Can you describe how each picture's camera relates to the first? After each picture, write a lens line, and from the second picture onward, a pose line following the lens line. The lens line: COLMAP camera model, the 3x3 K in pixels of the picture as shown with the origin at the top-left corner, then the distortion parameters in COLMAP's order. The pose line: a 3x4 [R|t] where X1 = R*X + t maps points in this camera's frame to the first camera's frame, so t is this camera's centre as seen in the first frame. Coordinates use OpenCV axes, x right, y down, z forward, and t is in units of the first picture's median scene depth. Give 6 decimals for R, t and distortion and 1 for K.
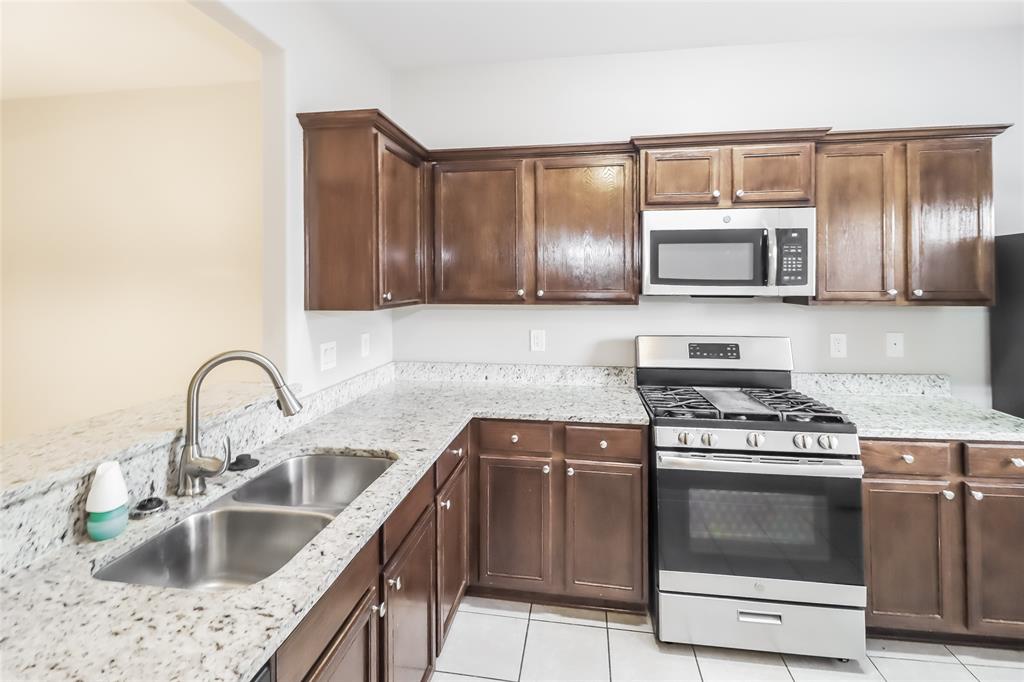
lens RADIAL K [[475.6, 0, 513.1], [0, 475.6, 336.4], [0, 0, 1]] dist [0.001750, -0.002603]
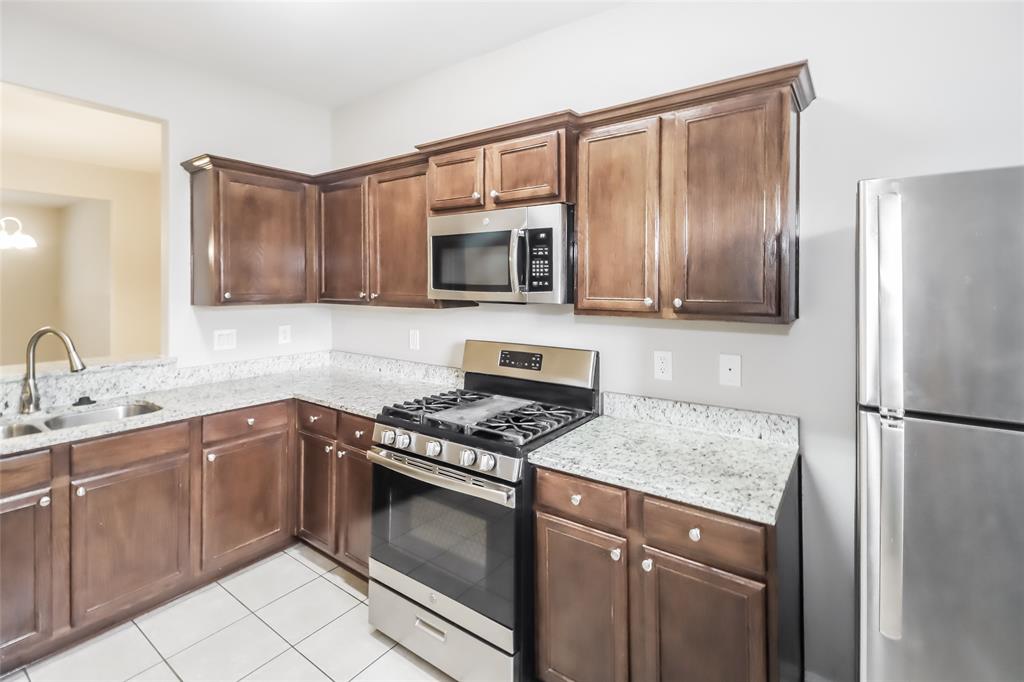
lens RADIAL K [[475.6, 0, 515.6], [0, 475.6, 342.5], [0, 0, 1]] dist [0.001750, -0.002603]
pose [[0.891133, 0.061447, -0.449562, 0.957490], [-0.056242, 0.998106, 0.024939, -0.030904], [0.450243, 0.003060, 0.892901, 0.175312]]
